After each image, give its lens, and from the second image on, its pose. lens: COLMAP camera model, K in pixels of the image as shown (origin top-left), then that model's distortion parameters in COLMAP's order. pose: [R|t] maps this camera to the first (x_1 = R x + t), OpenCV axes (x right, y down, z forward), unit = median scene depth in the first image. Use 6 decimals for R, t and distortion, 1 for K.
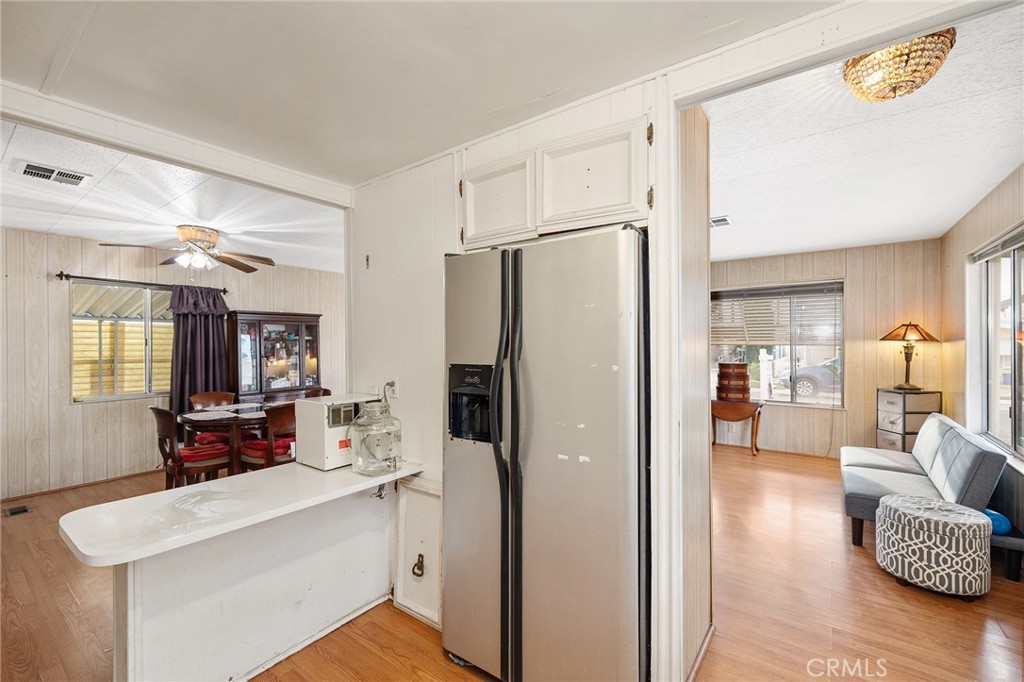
lens RADIAL K [[433.7, 0, 515.0], [0, 433.7, 340.1], [0, 0, 1]] dist [0.000799, 0.000324]
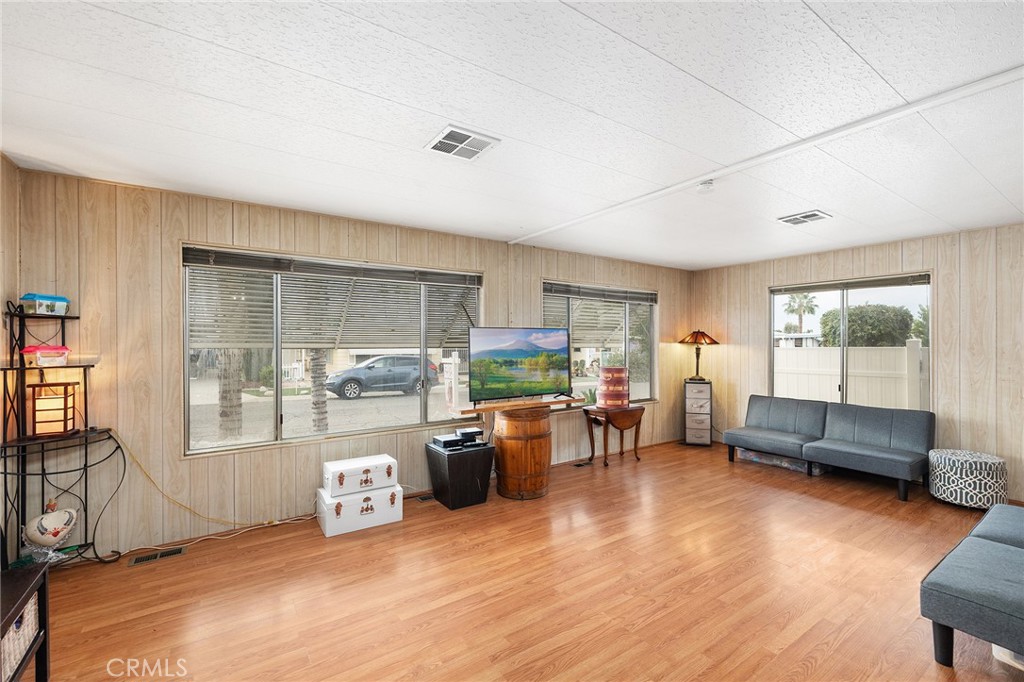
lens RADIAL K [[433.7, 0, 504.0], [0, 433.7, 344.0], [0, 0, 1]] dist [0.000799, 0.000324]
pose [[0.329971, 0.002389, 0.943988, -1.020738], [-0.005989, 0.999982, -0.000437, 0.011381], [-0.943972, -0.005509, 0.329980, 2.033094]]
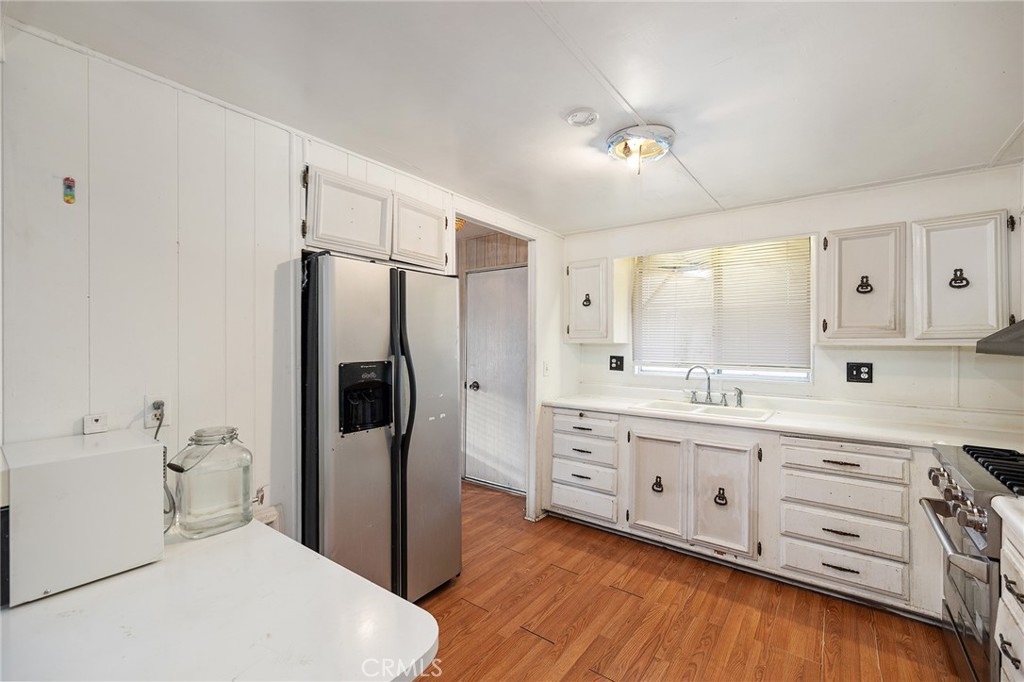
lens RADIAL K [[433.7, 0, 507.7], [0, 433.7, 344.0], [0, 0, 1]] dist [0.000799, 0.000324]
pose [[0.013359, 0.004191, 0.999902, -0.907155], [-0.004659, 0.999981, -0.004129, 0.010011], [-0.999900, -0.004604, 0.013378, 0.467075]]
